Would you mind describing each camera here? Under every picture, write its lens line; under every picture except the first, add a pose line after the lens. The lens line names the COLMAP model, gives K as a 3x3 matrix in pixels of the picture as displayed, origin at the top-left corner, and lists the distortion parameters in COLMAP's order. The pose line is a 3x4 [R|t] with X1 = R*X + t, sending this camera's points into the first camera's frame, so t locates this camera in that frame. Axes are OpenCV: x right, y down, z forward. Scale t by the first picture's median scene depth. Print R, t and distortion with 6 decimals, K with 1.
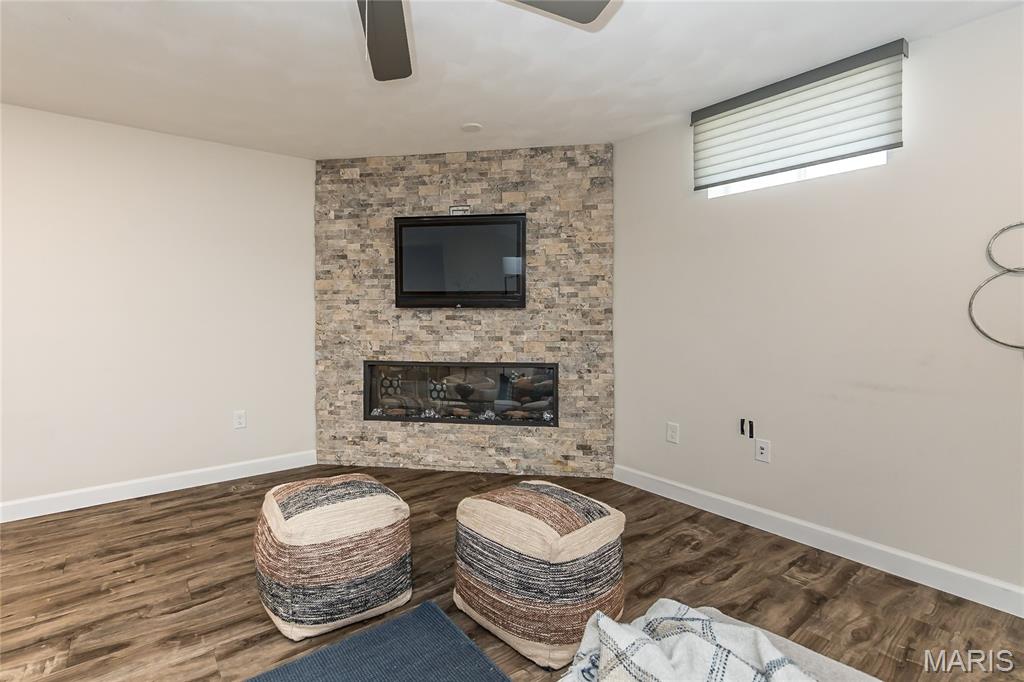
lens RADIAL K [[449.3, 0, 424.4], [0, 449.3, 313.3], [0, 0, 1]] dist [0.002296, -0.000044]
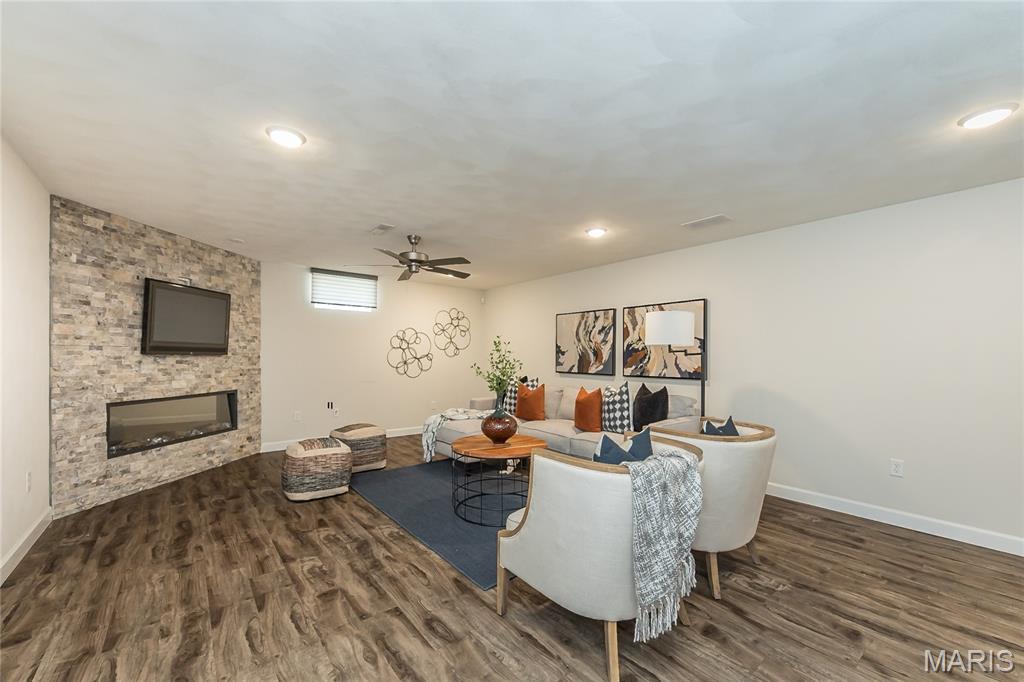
lens RADIAL K [[416.1, 0, 537.3], [0, 416.1, 358.9], [0, 0, 1]] dist [-0.004299, -0.000016]
pose [[-0.118982, -0.004612, 0.992886, -1.274523], [-0.008111, 0.999960, 0.003673, -0.012329], [-0.992863, -0.007616, -0.119014, 0.110876]]
